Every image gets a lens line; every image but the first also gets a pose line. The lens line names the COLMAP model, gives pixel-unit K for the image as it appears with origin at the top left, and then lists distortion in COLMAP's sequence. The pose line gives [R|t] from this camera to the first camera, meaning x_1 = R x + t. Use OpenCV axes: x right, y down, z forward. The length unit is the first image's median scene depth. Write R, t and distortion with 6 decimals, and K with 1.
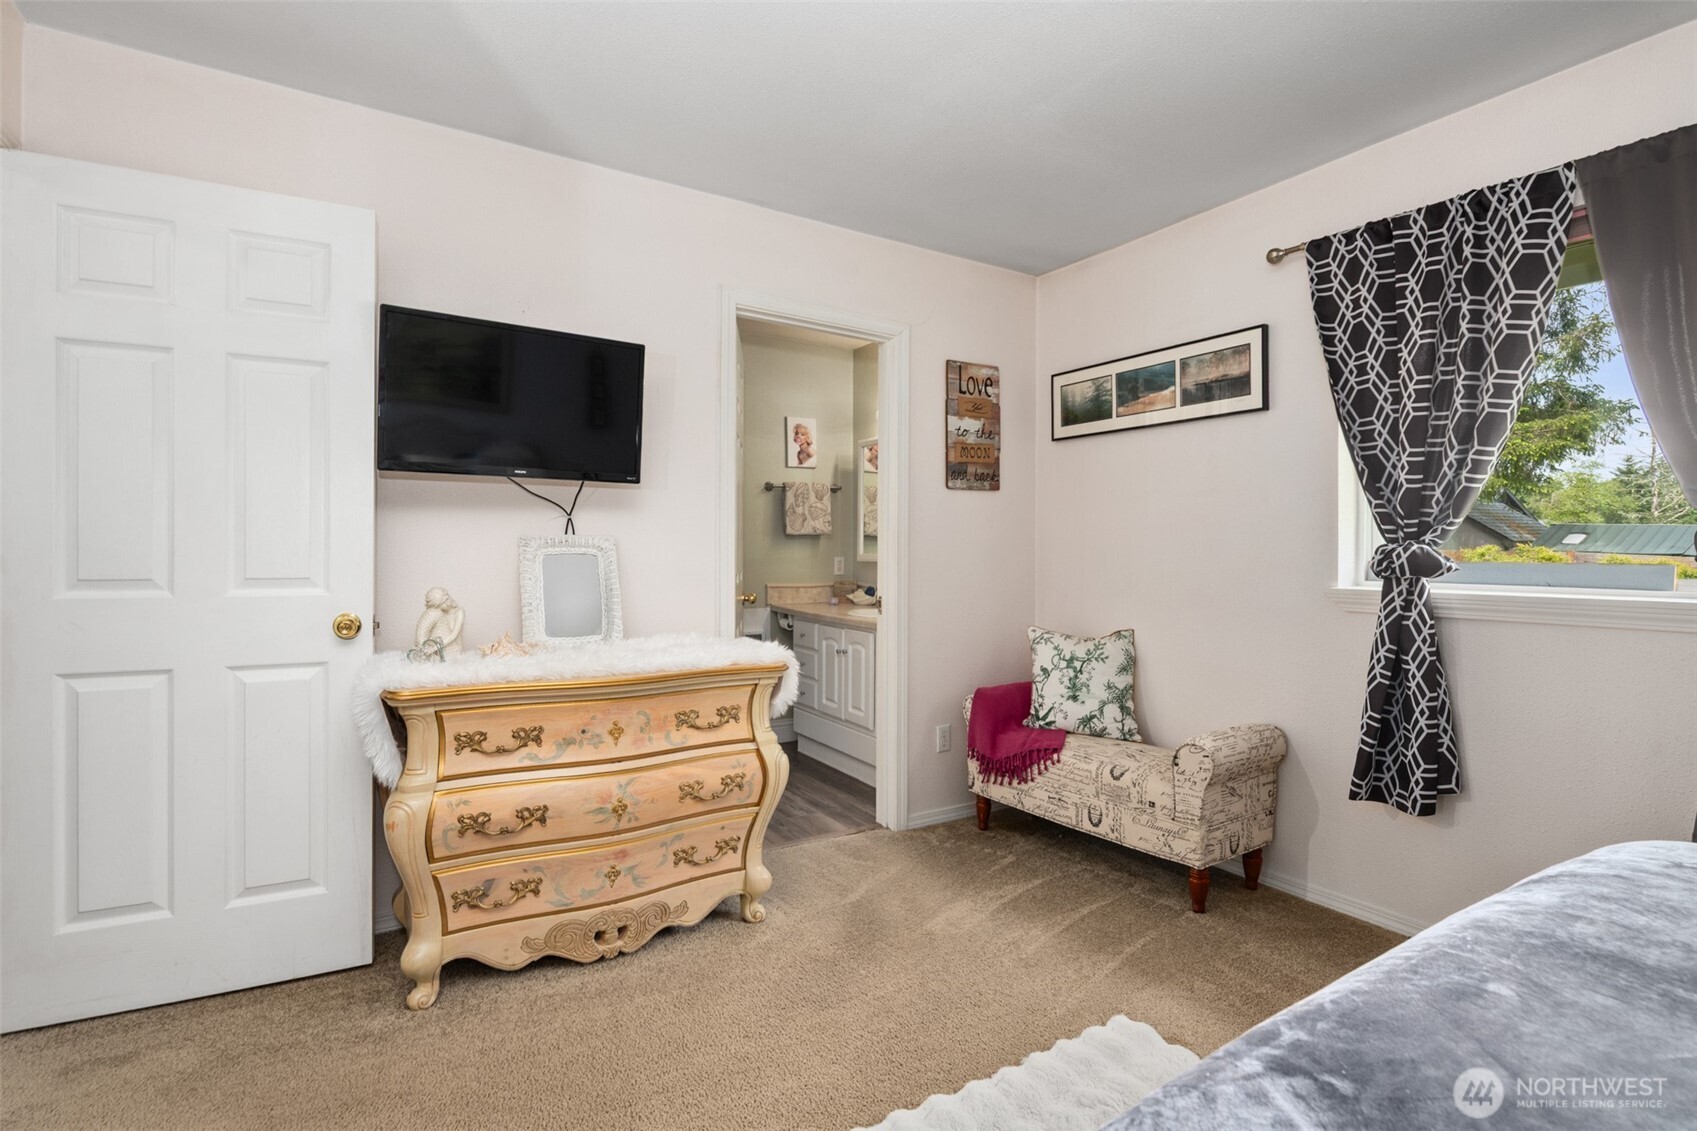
lens RADIAL K [[830.0, 0, 849.1], [0, 830.0, 554.0], [0, 0, 1]] dist [-0.001212, -0.000310]
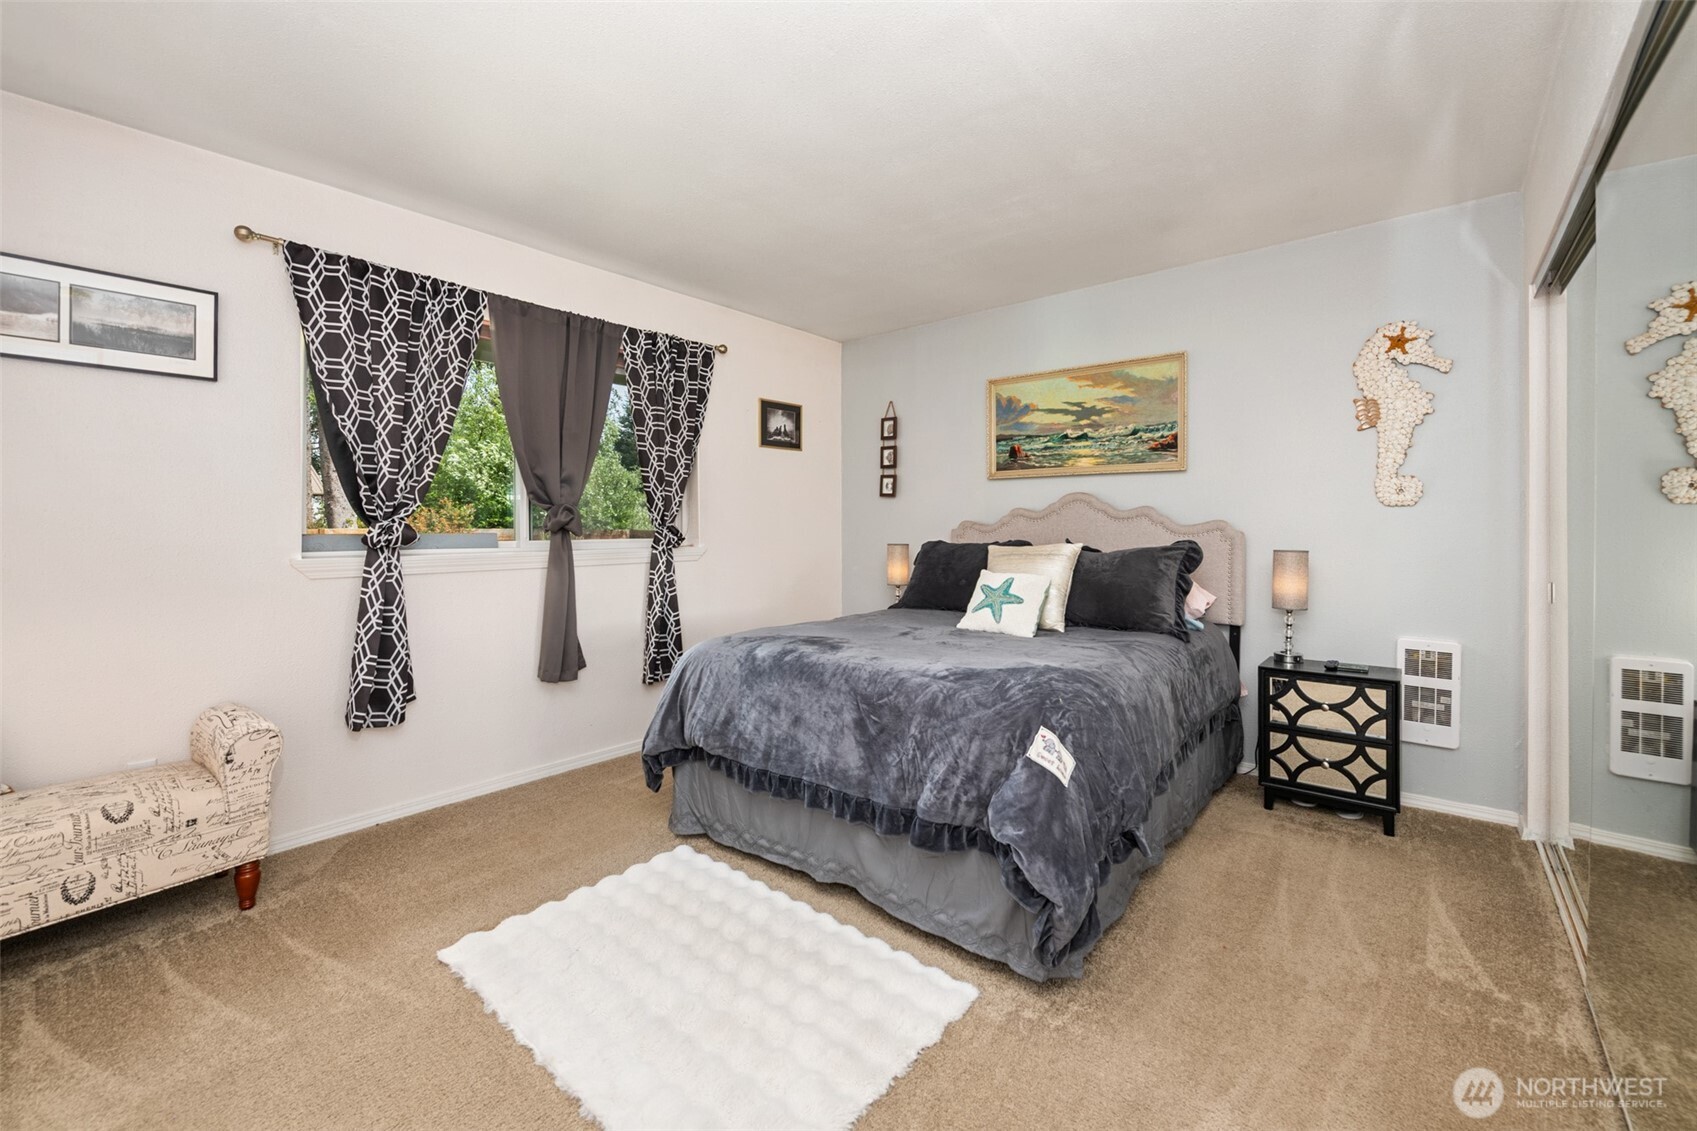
lens RADIAL K [[693.1, 0, 850.3], [0, 693.1, 530.6], [0, 0, 1]] dist [-0.015041, -0.000249]
pose [[-0.327439, -0.010315, 0.944816, -0.526195], [0.002669, 0.999926, 0.011842, -0.006588], [-0.944869, 0.006400, -0.327387, 0.592184]]
